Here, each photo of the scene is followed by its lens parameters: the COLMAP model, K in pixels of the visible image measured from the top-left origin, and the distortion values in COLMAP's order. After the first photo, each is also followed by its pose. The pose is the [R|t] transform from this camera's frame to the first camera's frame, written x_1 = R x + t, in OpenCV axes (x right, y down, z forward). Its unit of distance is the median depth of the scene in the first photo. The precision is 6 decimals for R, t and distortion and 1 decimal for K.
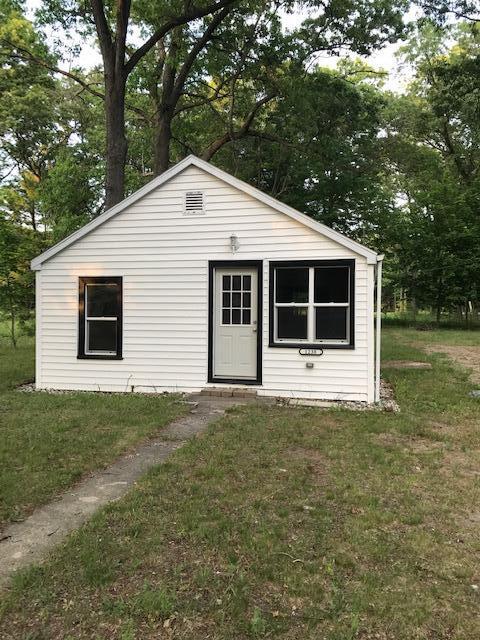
lens RADIAL K [[522.4, 0, 239.8], [0, 522.4, 319.4], [0, 0, 1]] dist [0.039257, -0.059882]
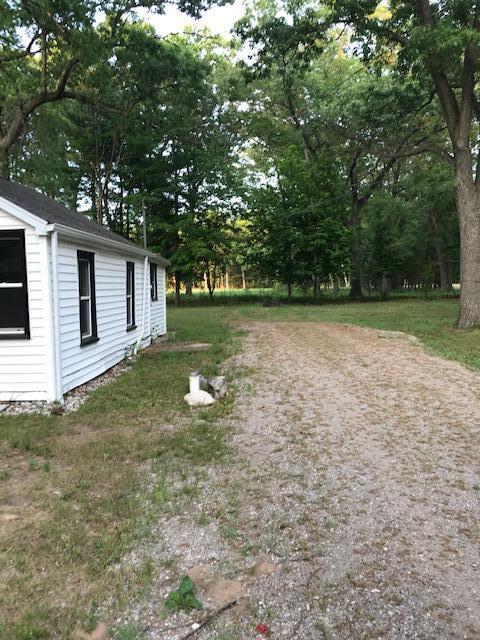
lens RADIAL K [[522.4, 0, 239.9], [0, 522.4, 319.9], [0, 0, 1]] dist [0.039257, -0.059882]
pose [[0.979029, -0.037970, 0.200149, 0.377153], [0.029171, 0.998482, 0.046730, -0.002175], [-0.201620, -0.039911, 0.978650, 0.119570]]
